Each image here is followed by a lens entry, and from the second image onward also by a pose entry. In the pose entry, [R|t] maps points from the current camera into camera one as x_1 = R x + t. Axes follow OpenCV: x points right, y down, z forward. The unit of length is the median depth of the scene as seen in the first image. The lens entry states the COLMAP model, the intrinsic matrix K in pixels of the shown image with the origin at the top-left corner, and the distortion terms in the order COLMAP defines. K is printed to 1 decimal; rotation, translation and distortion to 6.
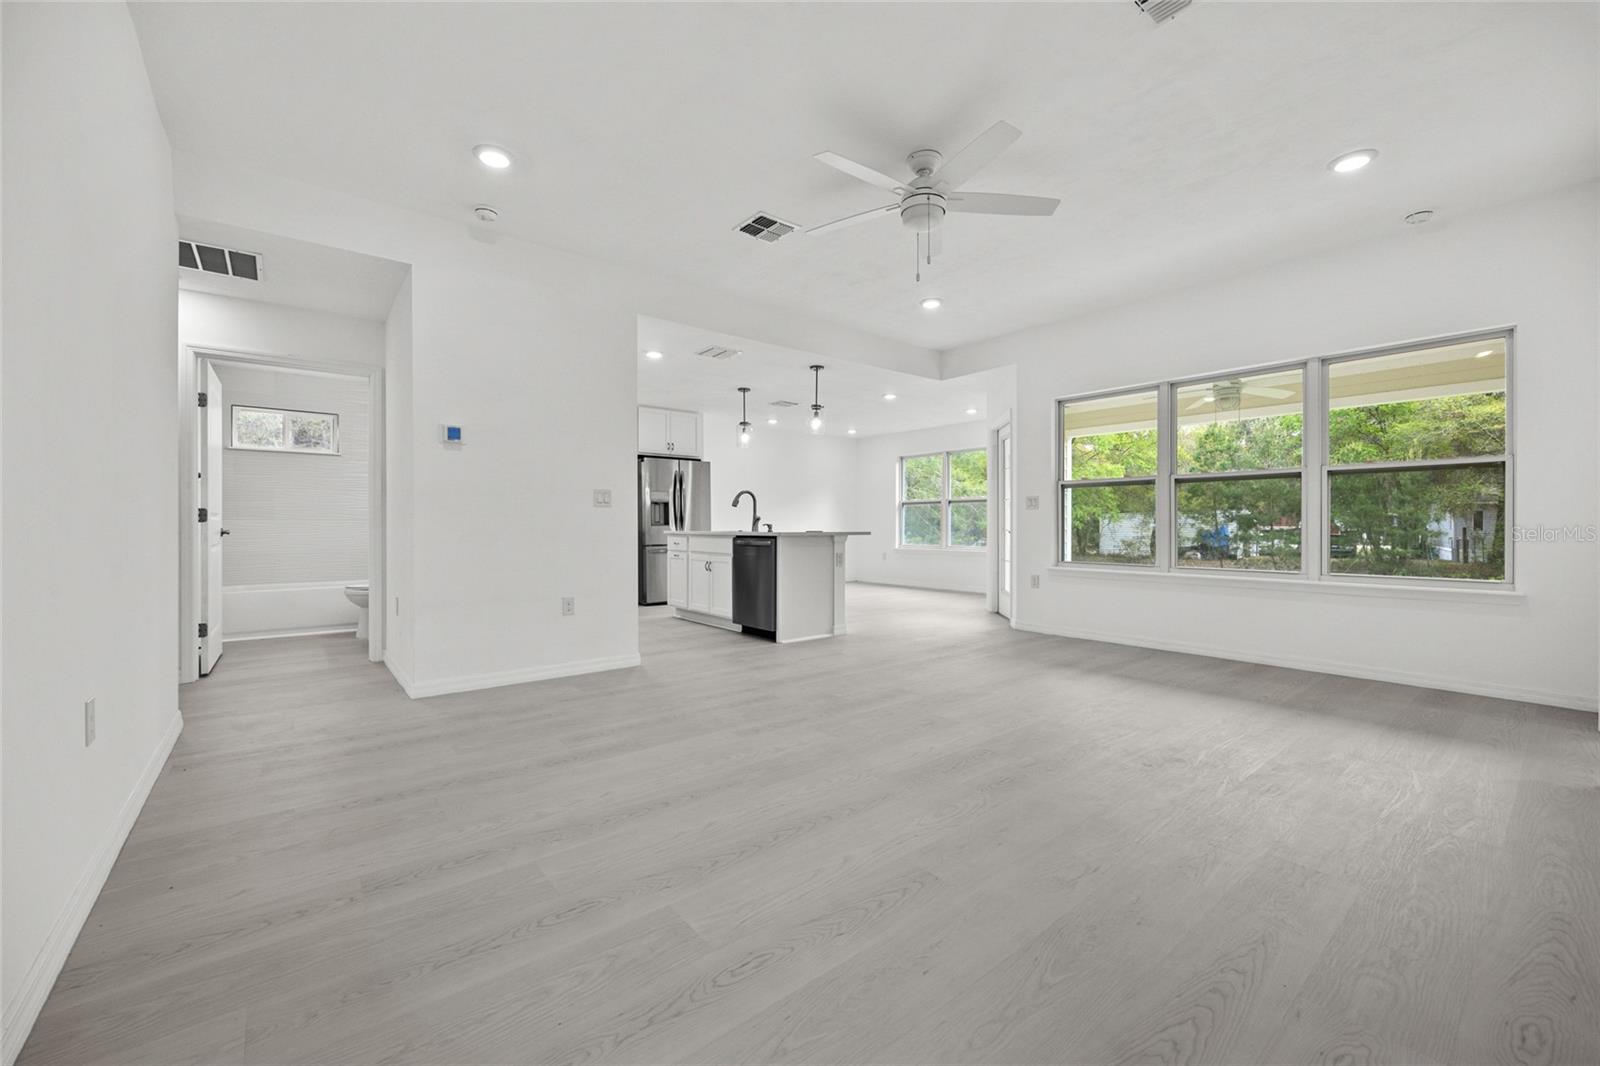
lens RADIAL K [[639.7, 0, 795.0], [0, 639.7, 527.8], [0, 0, 1]] dist [-0.000381, -0.000084]
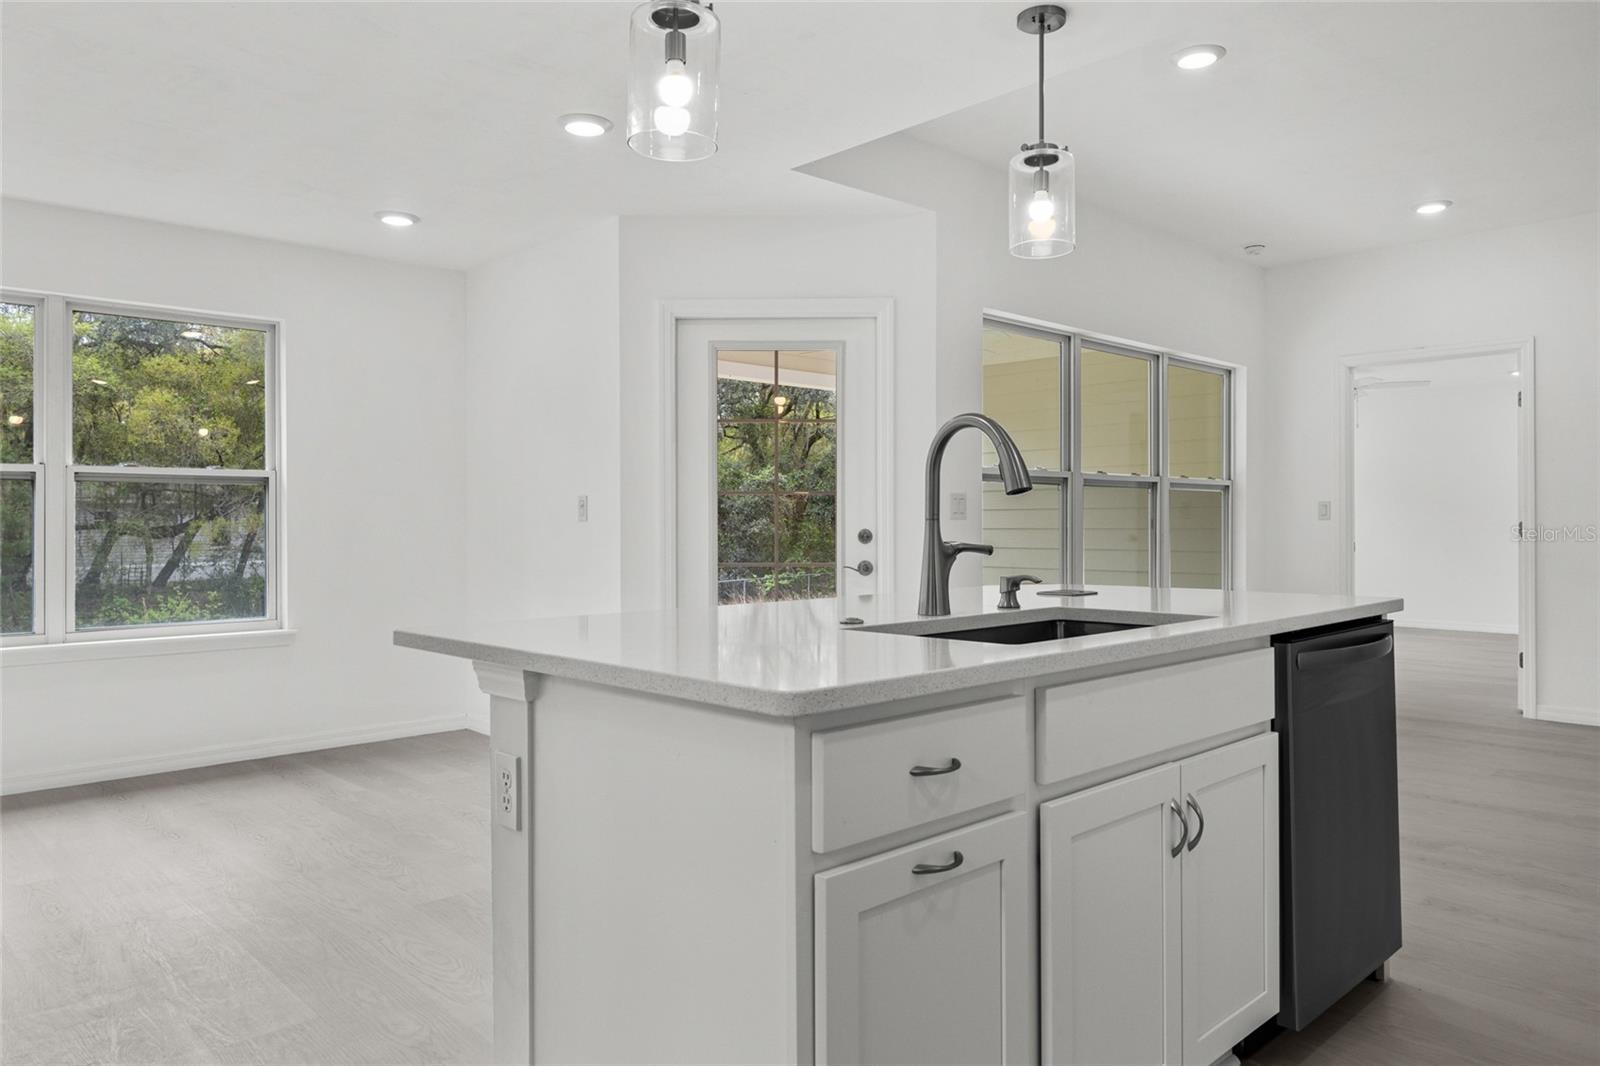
lens RADIAL K [[1104.4, 0, 810.4], [0, 1104.4, 528.2], [0, 0, 1]] dist [-0.002986, -0.000106]
pose [[-0.095814, 0.000213, 0.995399, -0.425823], [0.009310, 0.999956, 0.000682, -0.023556], [-0.995356, 0.009333, -0.095812, 1.095734]]
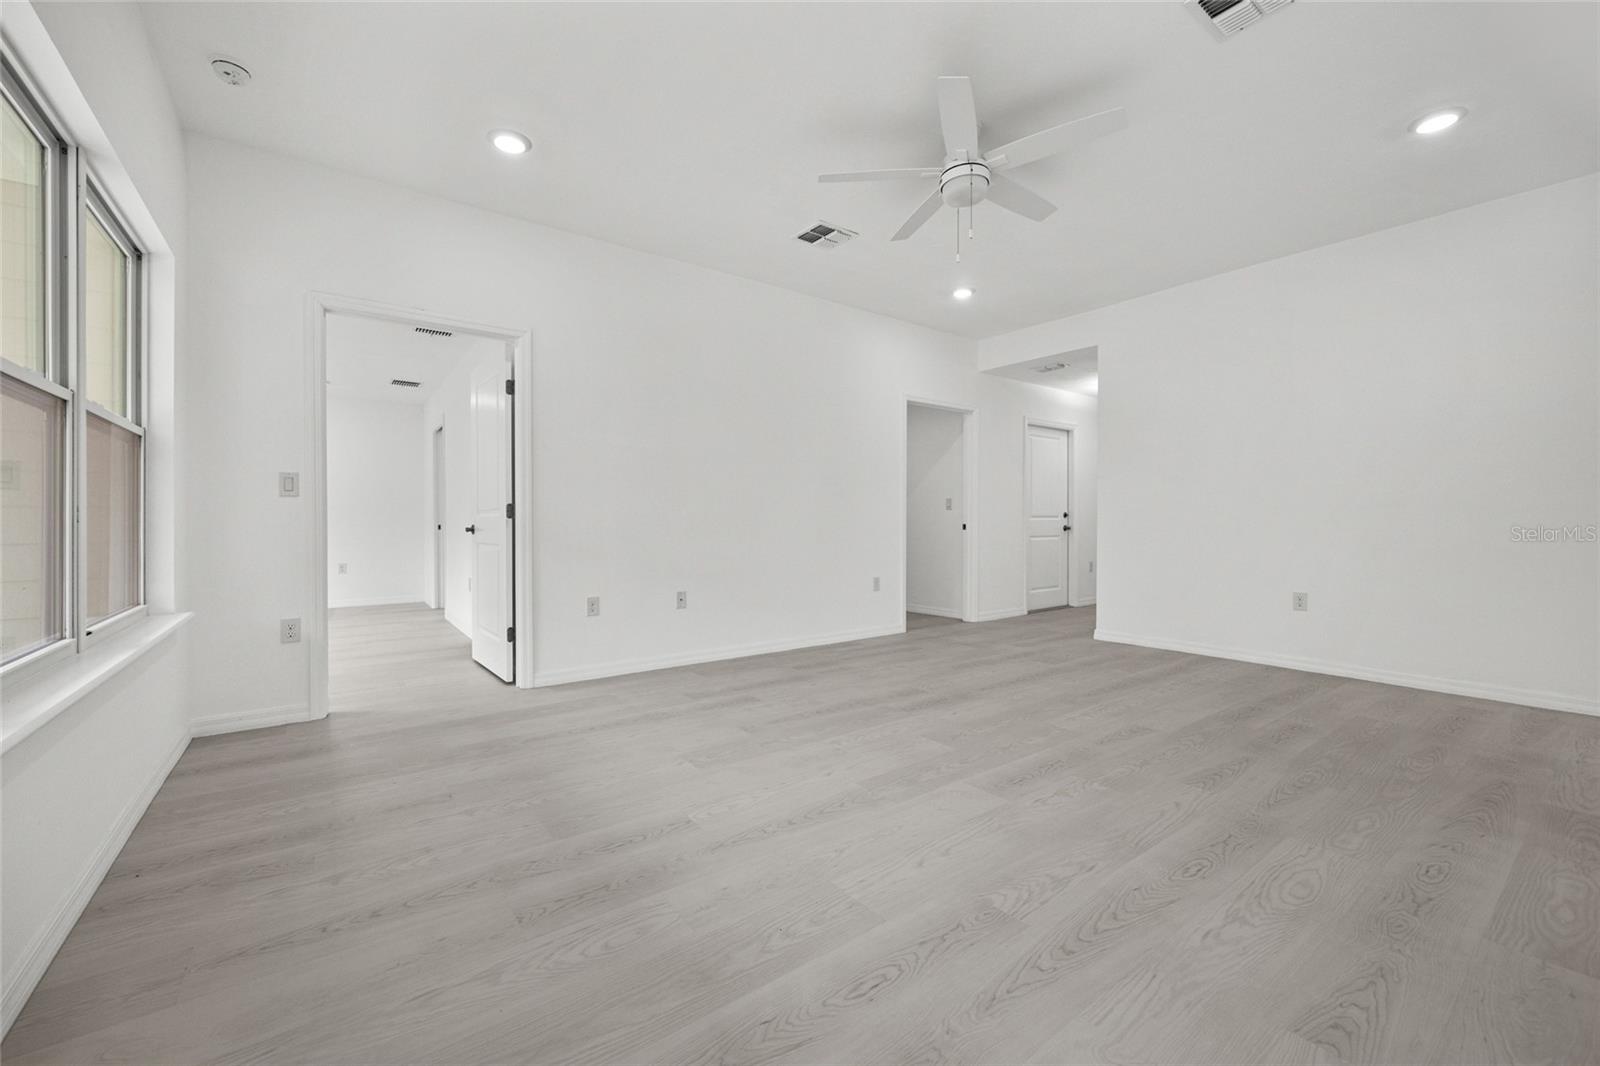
lens RADIAL K [[639.7, 0, 795.0], [0, 639.7, 527.8], [0, 0, 1]] dist [-0.000381, -0.000084]
pose [[-0.998932, 0.004344, 0.045992, 0.198883], [0.004819, 0.999936, 0.010216, -0.004187], [-0.045945, 0.010426, -0.998890, 0.963688]]
